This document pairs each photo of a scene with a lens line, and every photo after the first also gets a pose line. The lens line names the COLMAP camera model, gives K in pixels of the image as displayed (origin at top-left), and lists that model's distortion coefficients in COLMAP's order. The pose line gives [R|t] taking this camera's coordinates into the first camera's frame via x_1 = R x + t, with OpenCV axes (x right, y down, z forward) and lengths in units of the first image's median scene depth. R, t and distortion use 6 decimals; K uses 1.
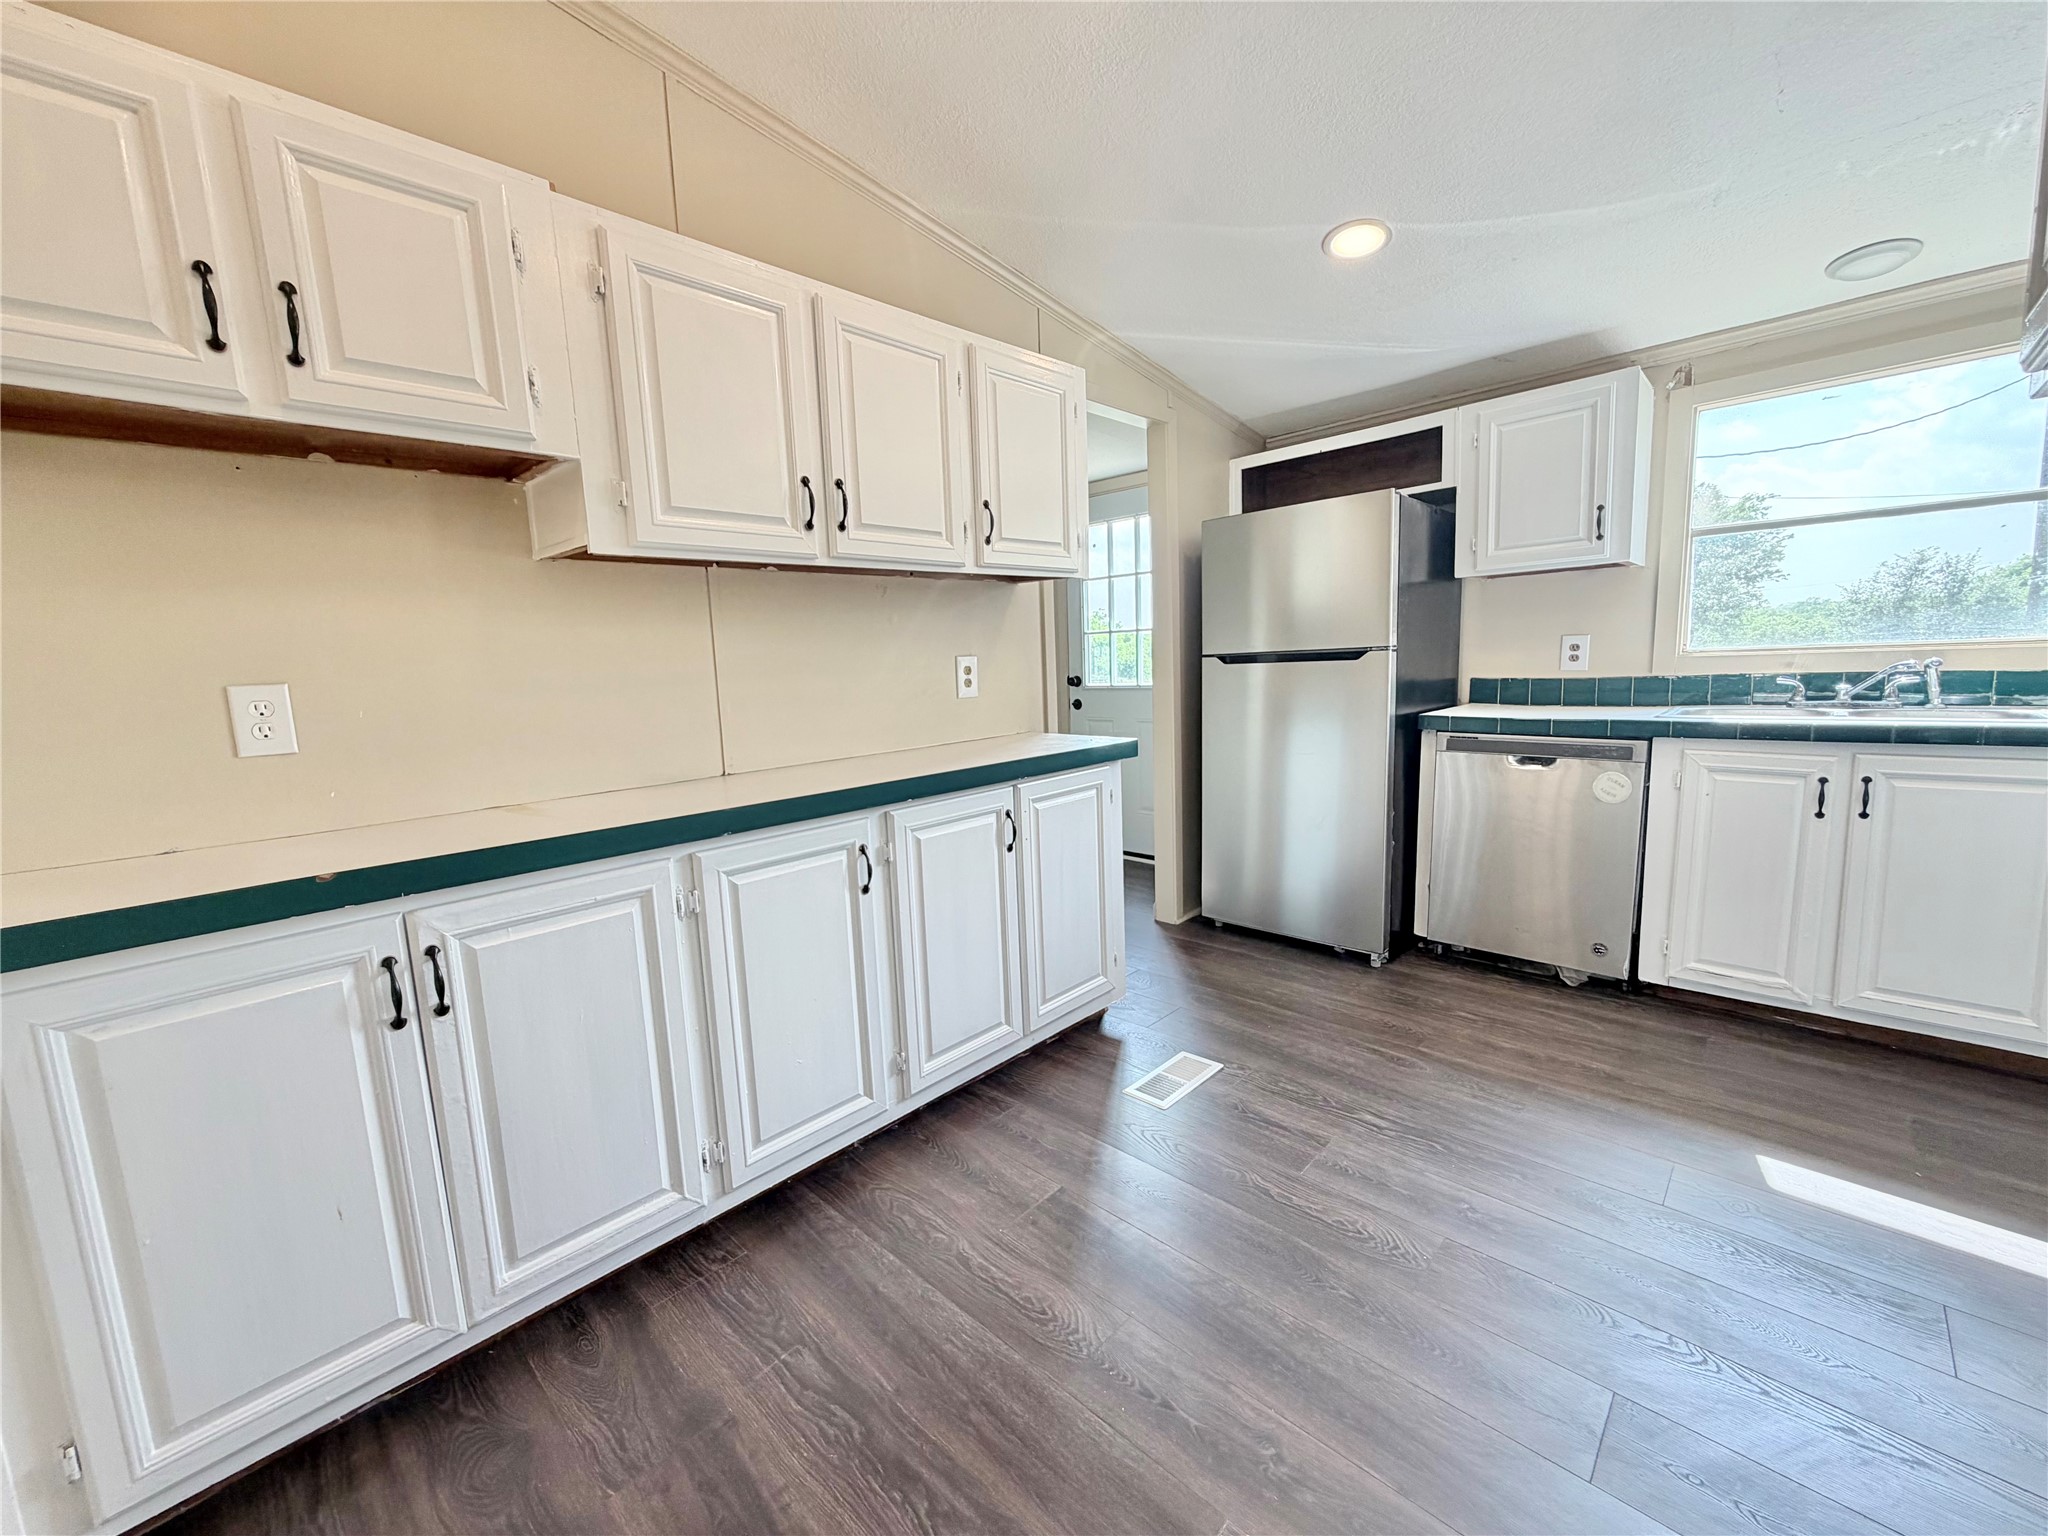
lens RADIAL K [[821.7, 0, 1024.9], [0, 821.7, 771.3], [0, 0, 1]] dist [0.002941, -0.000136]
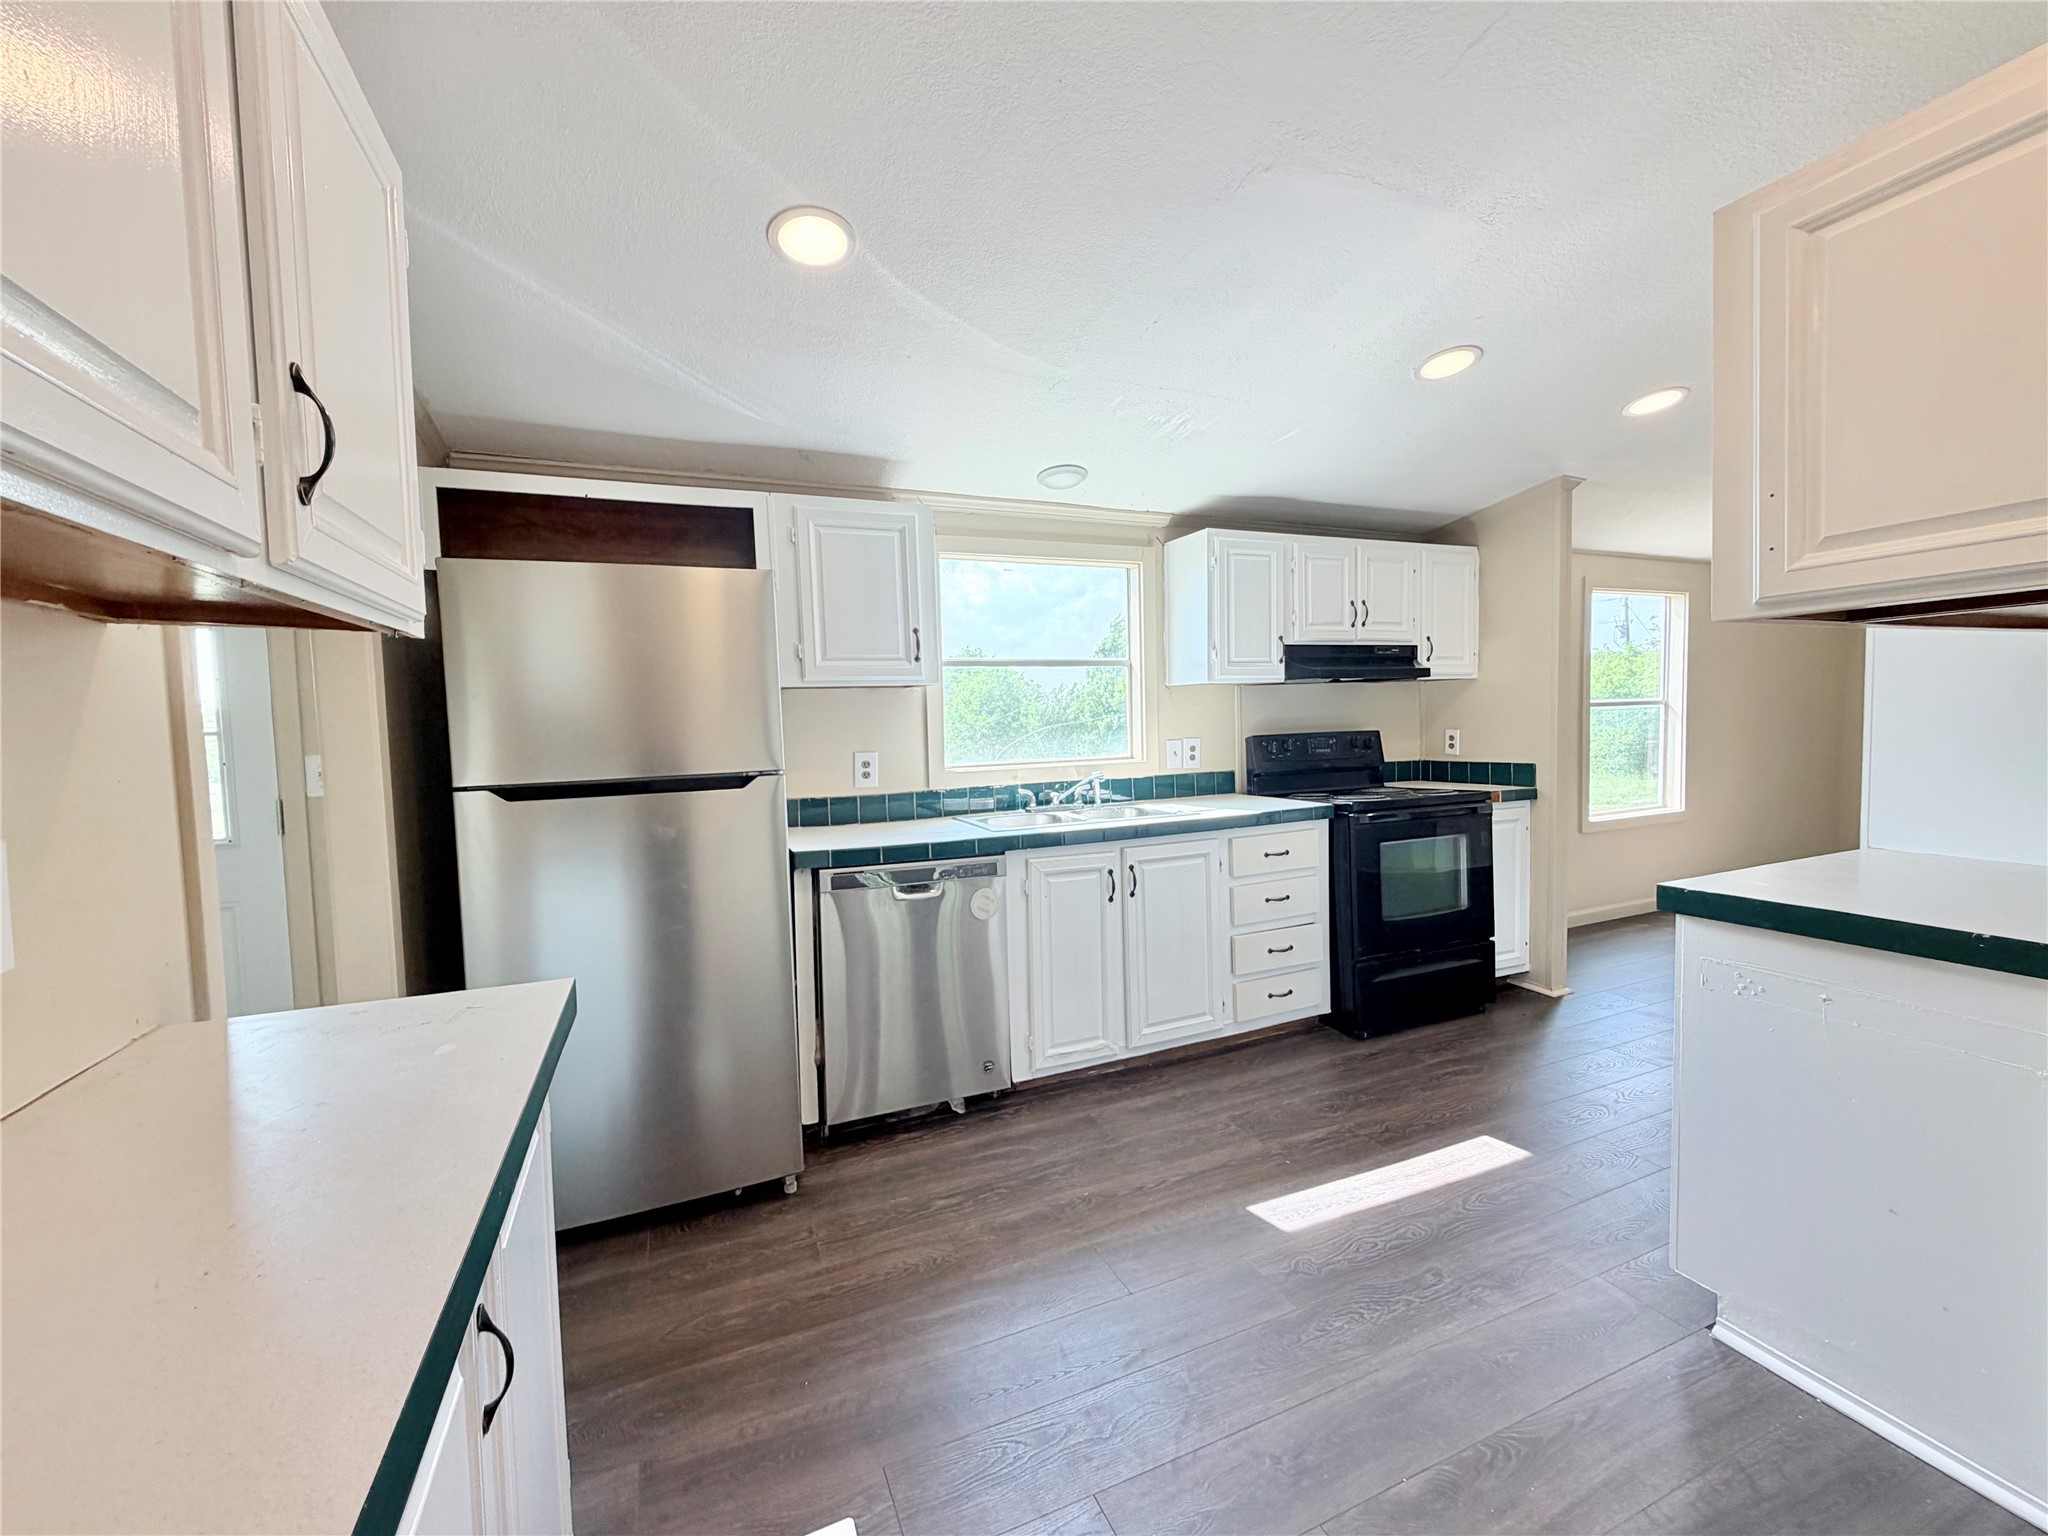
lens RADIAL K [[821.7, 0, 1022.5], [0, 821.7, 768.4], [0, 0, 1]] dist [0.002941, -0.000136]
pose [[0.392239, -0.023551, 0.919562, -0.188141], [0.135345, 0.990270, -0.032369, -0.101326], [-0.909852, 0.137155, 0.391610, 0.508186]]
